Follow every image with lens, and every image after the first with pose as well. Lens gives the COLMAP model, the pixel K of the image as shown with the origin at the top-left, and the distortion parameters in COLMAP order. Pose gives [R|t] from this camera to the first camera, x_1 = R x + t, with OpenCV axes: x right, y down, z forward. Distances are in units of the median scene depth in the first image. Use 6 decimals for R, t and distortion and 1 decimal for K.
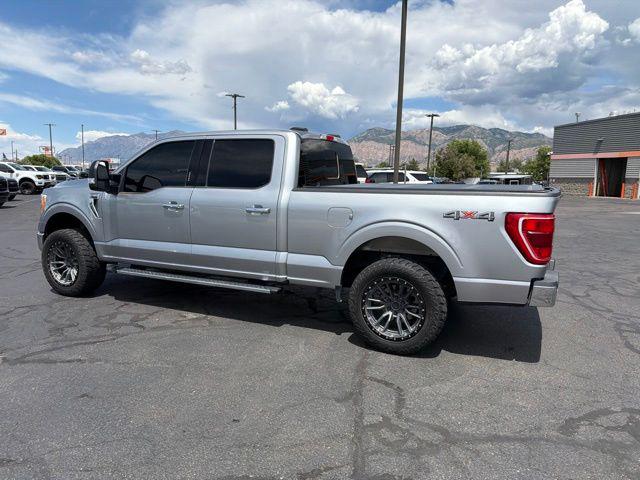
lens RADIAL K [[450.7, 0, 322.1], [0, 450.7, 243.8], [0, 0, 1]] dist [0.034404, -0.039529]
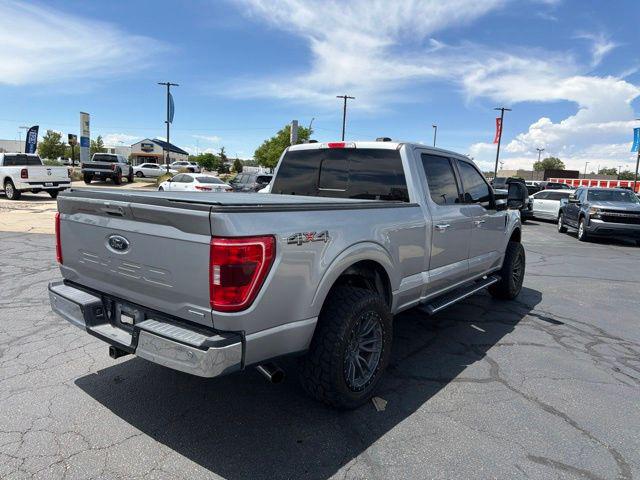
lens RADIAL K [[450.7, 0, 324.7], [0, 450.7, 240.0], [0, 0, 1]] dist [0.034404, -0.039529]
pose [[-0.213992, 0.103705, -0.971315, 1.061447], [-0.195217, 0.969750, 0.146546, -0.208492], [0.957130, 0.220977, -0.187274, 1.383932]]
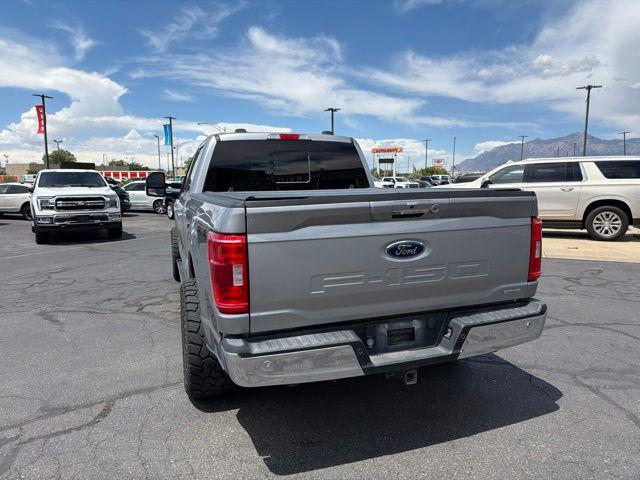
lens RADIAL K [[450.7, 0, 323.2], [0, 450.7, 239.5], [0, 0, 1]] dist [0.034404, -0.039529]
pose [[0.694007, 0.069895, -0.716567, 0.819444], [-0.087802, 0.996064, 0.012119, -0.060989], [0.714594, 0.054506, 0.697413, 0.522057]]
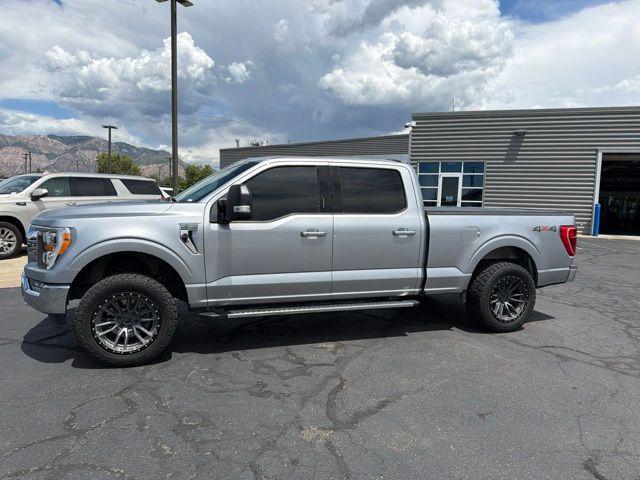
lens RADIAL K [[450.7, 0, 321.6], [0, 450.7, 243.9], [0, 0, 1]] dist [0.034404, -0.039529]
pose [[0.721546, -0.066619, 0.689154, -1.066984], [0.088826, 0.996042, 0.003284, -0.069321], [-0.686645, 0.058845, 0.724607, 0.337912]]
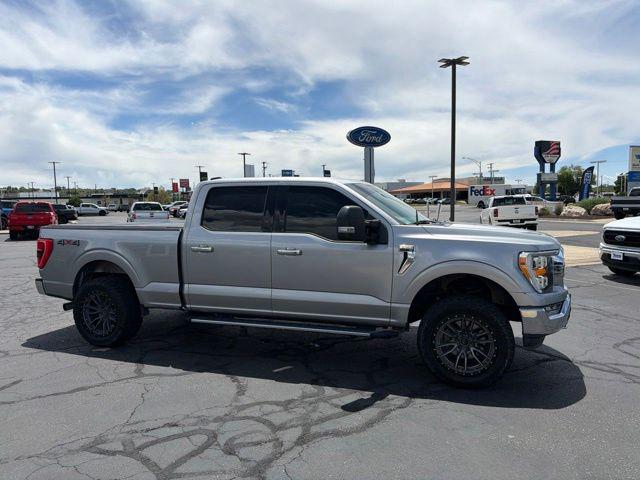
lens RADIAL K [[450.7, 0, 321.9], [0, 450.7, 241.6], [0, 0, 1]] dist [0.034404, -0.039529]
pose [[-0.995895, 0.001431, -0.090509, -0.145130], [-0.018920, 0.974501, 0.223584, -0.421551], [0.088521, 0.224379, -0.970473, 2.567250]]
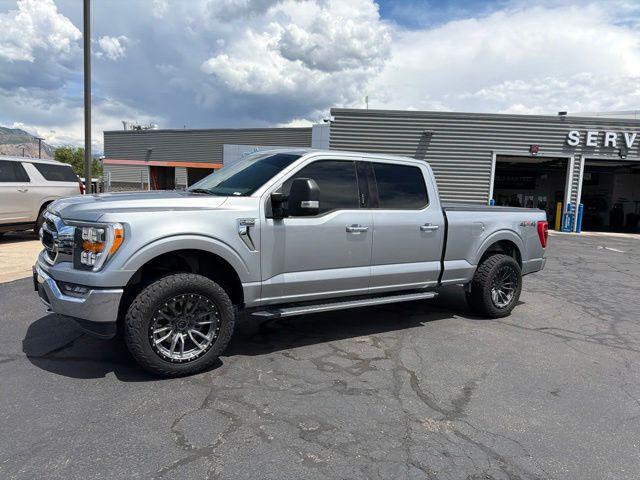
lens RADIAL K [[450.7, 0, 323.4], [0, 450.7, 243.1], [0, 0, 1]] dist [0.034404, -0.039529]
pose [[0.527308, -0.084136, 0.845498, -1.286991], [0.088477, 0.995113, 0.043843, -0.111079], [-0.845055, 0.051689, 0.532175, 0.616195]]
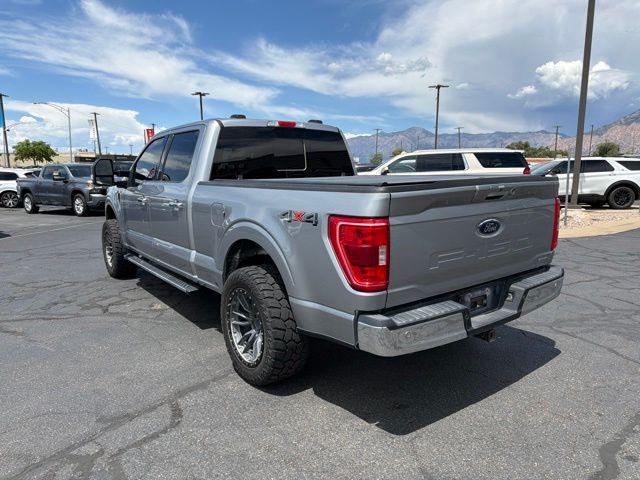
lens RADIAL K [[450.7, 0, 322.5], [0, 450.7, 243.7], [0, 0, 1]] dist [0.034404, -0.039529]
pose [[0.878190, 0.055335, -0.475100, 0.593558], [-0.049856, 0.998465, 0.024136, -0.031201], [0.475706, 0.002490, 0.879601, 0.302079]]
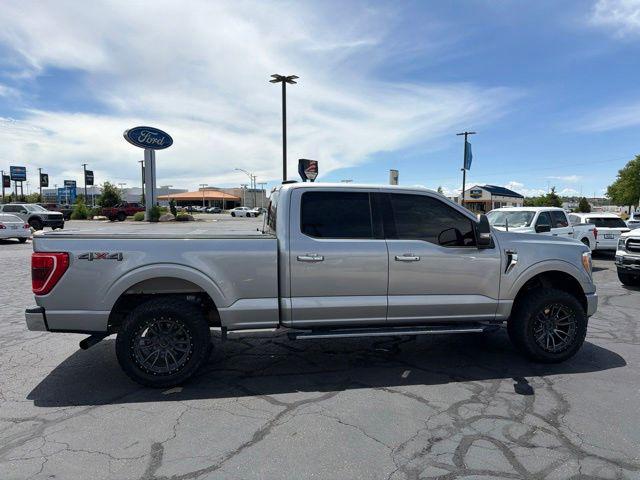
lens RADIAL K [[450.7, 0, 323.5], [0, 450.7, 247.5], [0, 0, 1]] dist [0.034404, -0.039529]
pose [[-0.813968, 0.018869, -0.580603, 0.632008], [-0.108177, 0.977066, 0.183412, -0.361397], [0.570748, 0.212100, -0.793259, 2.275063]]
